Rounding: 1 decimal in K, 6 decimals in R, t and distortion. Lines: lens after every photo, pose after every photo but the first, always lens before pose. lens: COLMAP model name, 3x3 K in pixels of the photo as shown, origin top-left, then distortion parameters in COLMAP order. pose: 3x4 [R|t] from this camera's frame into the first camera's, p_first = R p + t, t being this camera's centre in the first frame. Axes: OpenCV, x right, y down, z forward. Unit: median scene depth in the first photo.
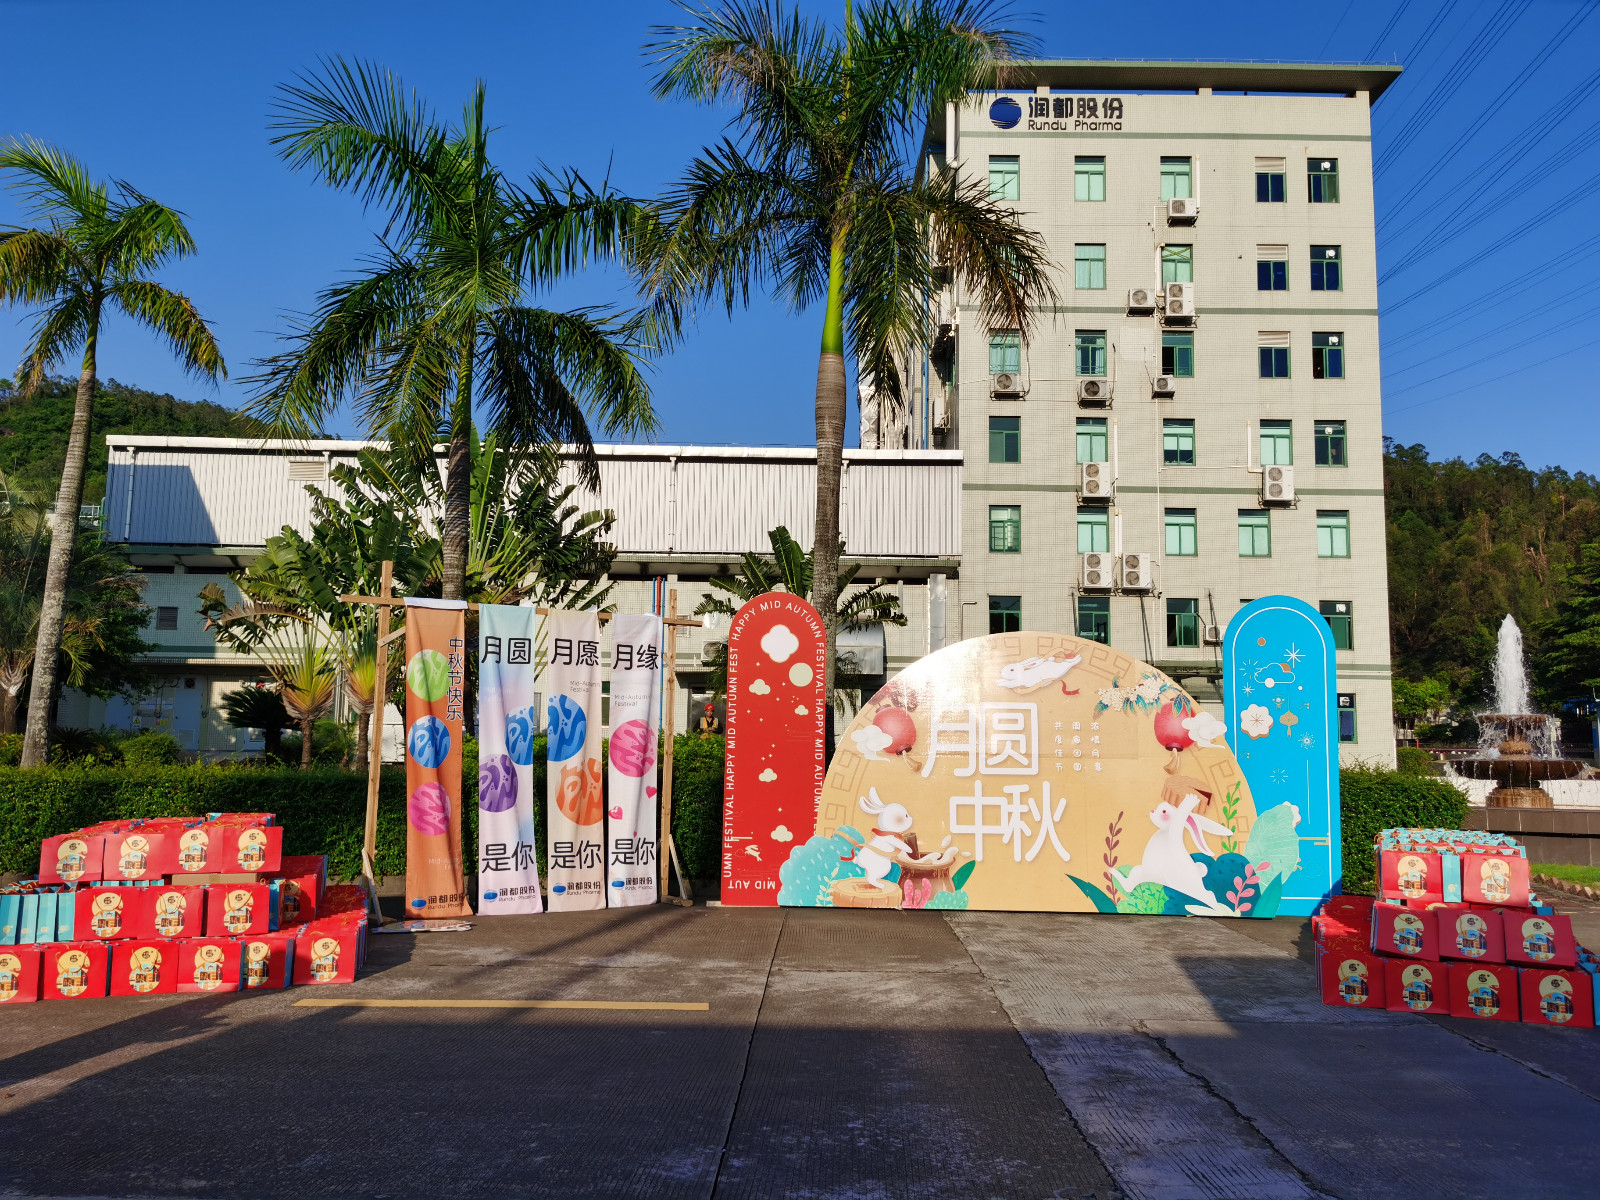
lens RADIAL K [[1224.2, 0, 797.5], [0, 1224.2, 590.8], [0, 0, 1]] dist [0.054405, -0.071665]
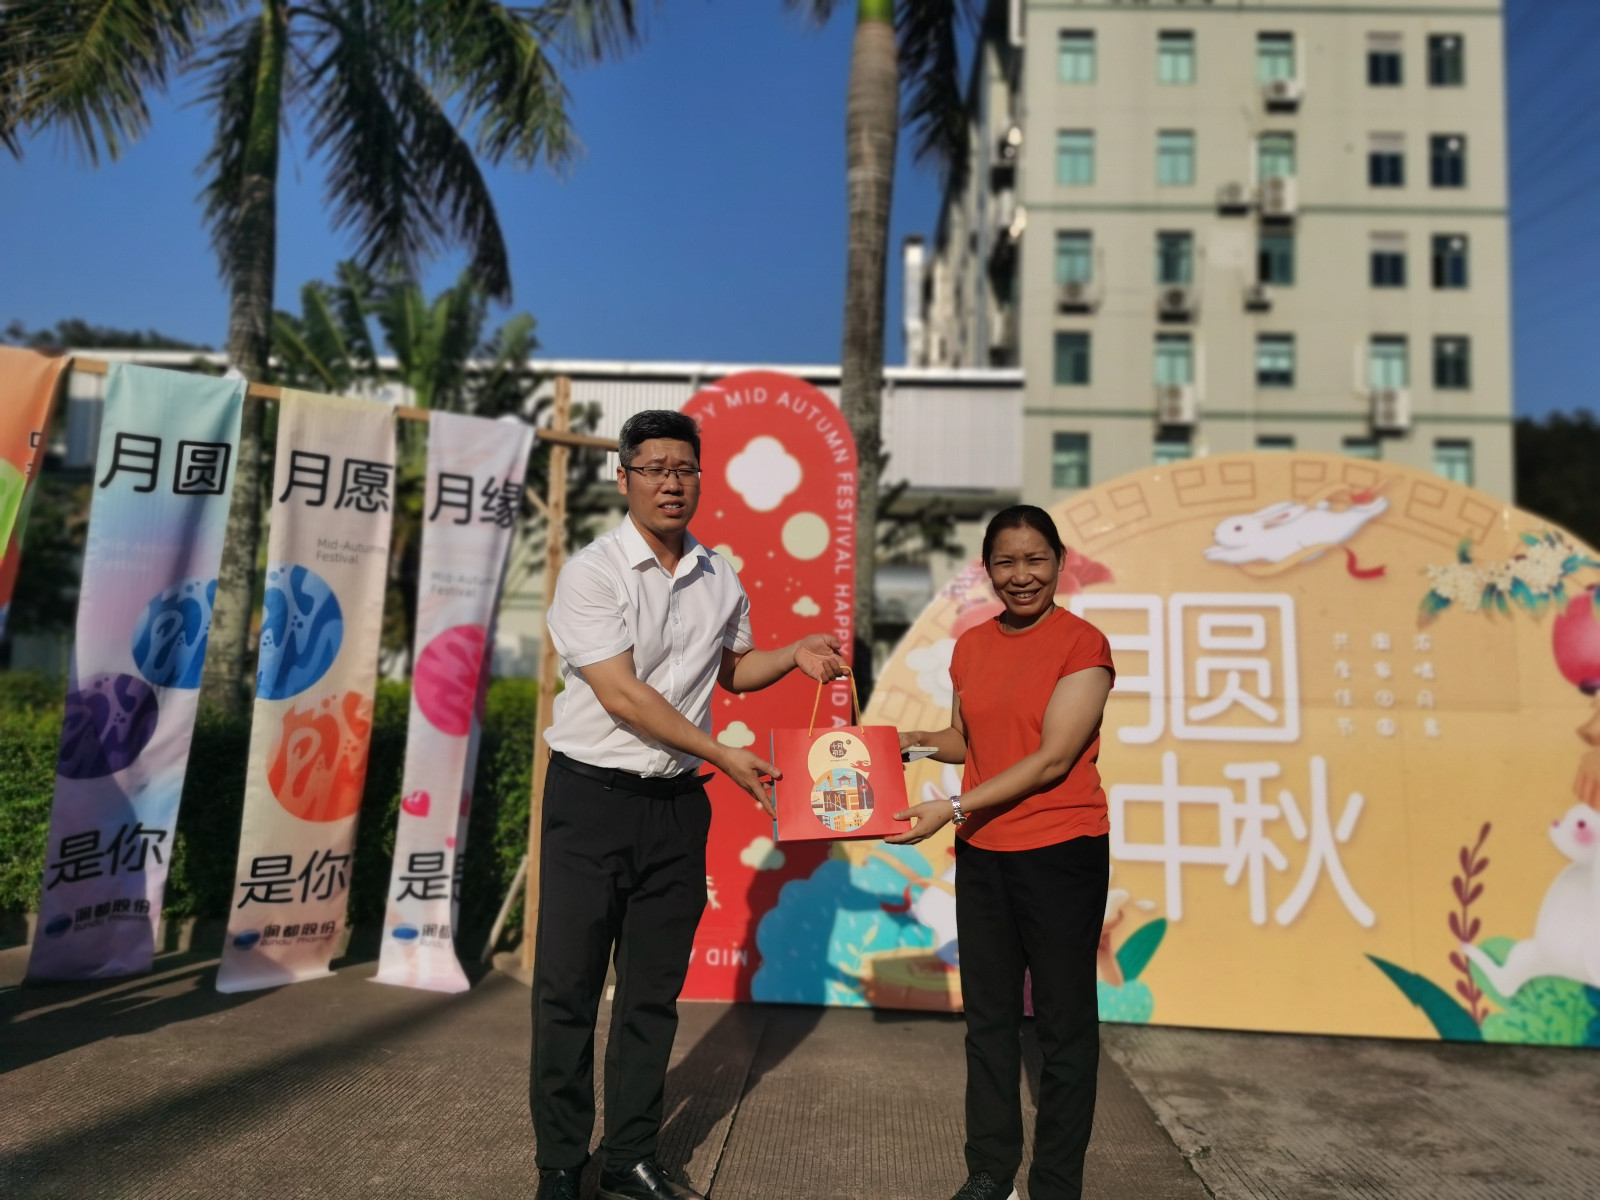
lens RADIAL K [[1224.2, 0, 791.7], [0, 1224.2, 591.5], [0, 0, 1]] dist [0.054405, -0.071665]
pose [[0.999239, 0.008754, -0.037999, 0.006878], [-0.007571, 0.999486, 0.031145, 0.032475], [0.038252, -0.030834, 0.998792, 0.214997]]
